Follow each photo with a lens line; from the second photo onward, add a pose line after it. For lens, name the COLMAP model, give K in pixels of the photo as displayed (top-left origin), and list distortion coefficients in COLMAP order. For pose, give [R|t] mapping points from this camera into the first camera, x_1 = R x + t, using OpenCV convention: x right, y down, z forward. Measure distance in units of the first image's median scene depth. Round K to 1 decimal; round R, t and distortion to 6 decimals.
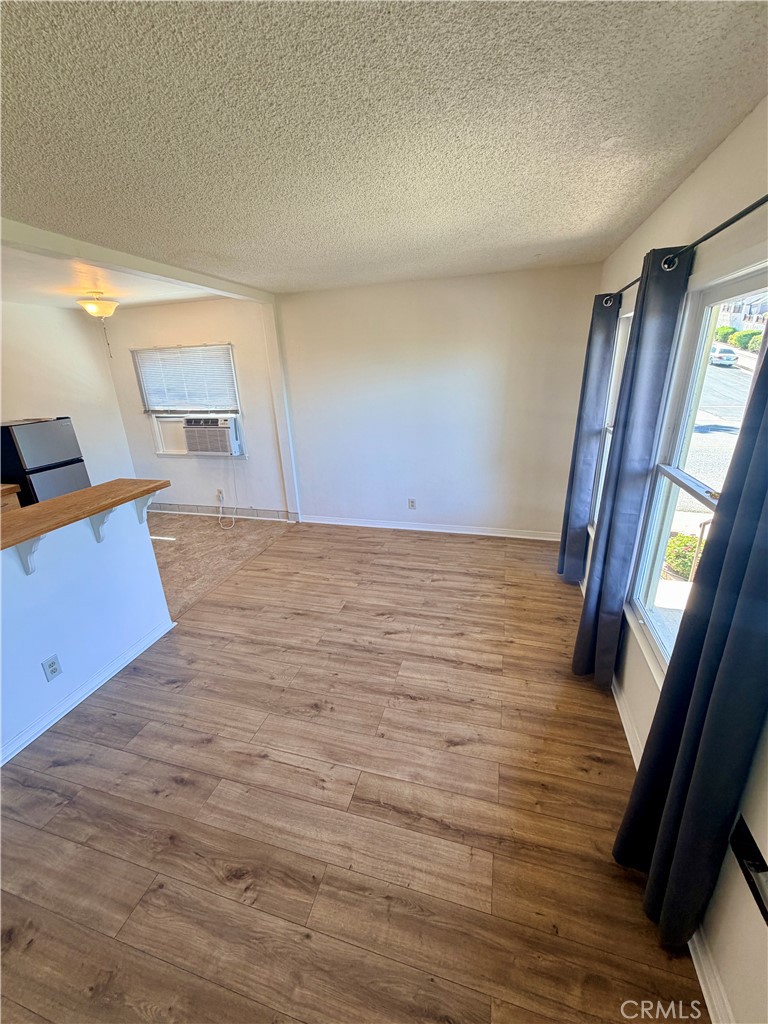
lens RADIAL K [[406.6, 0, 384.9], [0, 406.6, 509.3], [0, 0, 1]] dist [0.000452, 0.000556]
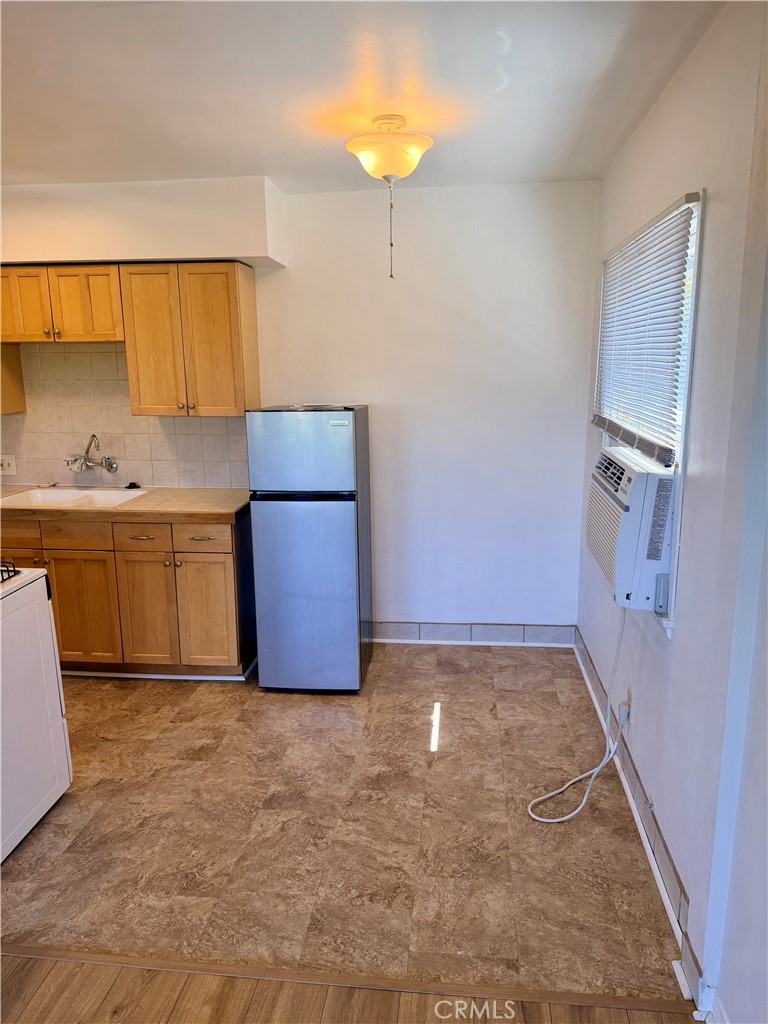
lens RADIAL K [[718.4, 0, 386.6], [0, 718.4, 509.7], [0, 0, 1]] dist [0.066014, -0.089087]
pose [[0.158513, 0.240250, -0.957681, 0.083478], [-0.323124, 0.929156, 0.179611, -0.327354], [0.932987, 0.280979, 0.224914, 1.029540]]
